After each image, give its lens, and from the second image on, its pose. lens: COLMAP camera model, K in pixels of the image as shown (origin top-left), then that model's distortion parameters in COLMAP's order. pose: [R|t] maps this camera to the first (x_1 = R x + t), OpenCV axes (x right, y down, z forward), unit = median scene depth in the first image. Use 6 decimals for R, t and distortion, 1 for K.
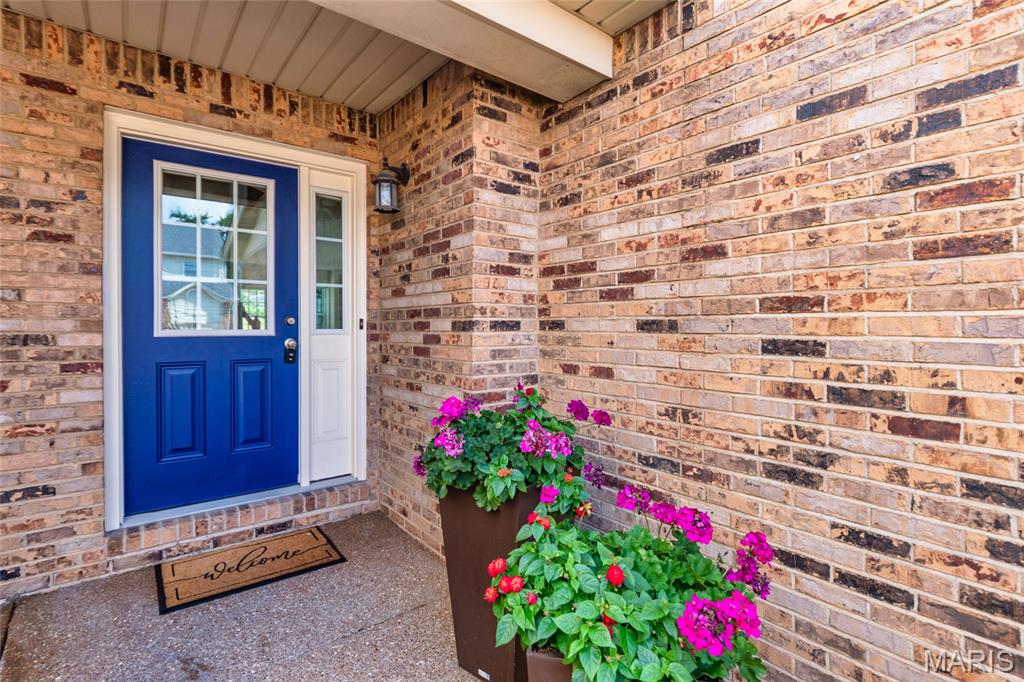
lens RADIAL K [[491.2, 0, 499.3], [0, 491.2, 332.8], [0, 0, 1]] dist [-0.002220, -0.000121]
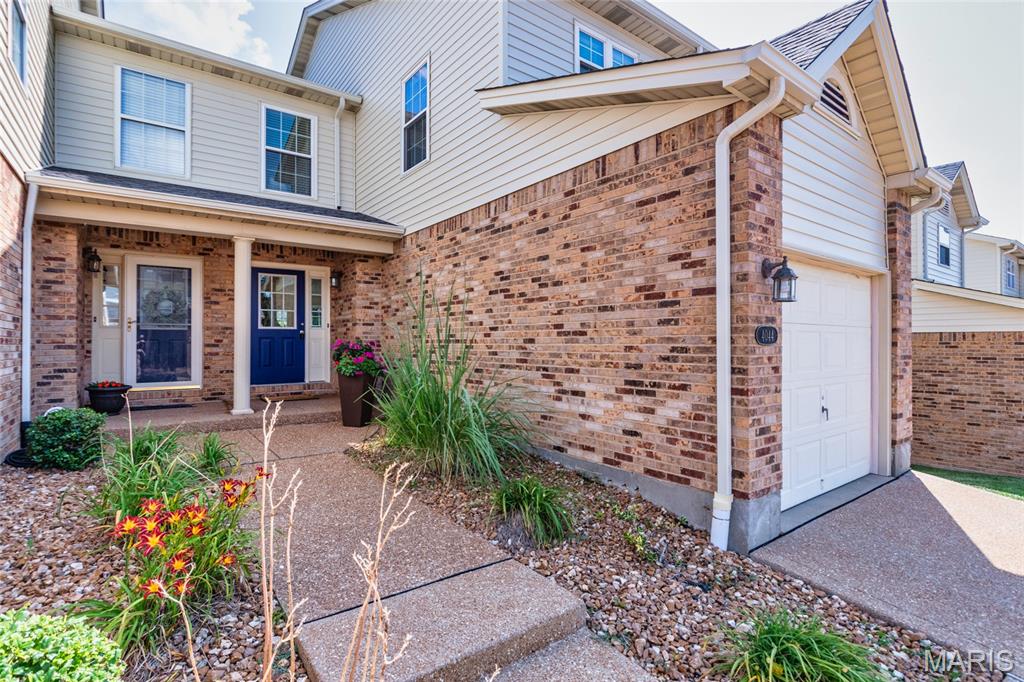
lens RADIAL K [[491.2, 0, 524.4], [0, 491.2, 336.4], [0, 0, 1]] dist [-0.002220, -0.000121]
pose [[0.999880, -0.006548, 0.014064, 0.946460], [0.006839, 0.999761, -0.020745, 0.131944], [-0.013925, 0.020839, 0.999686, -2.142014]]
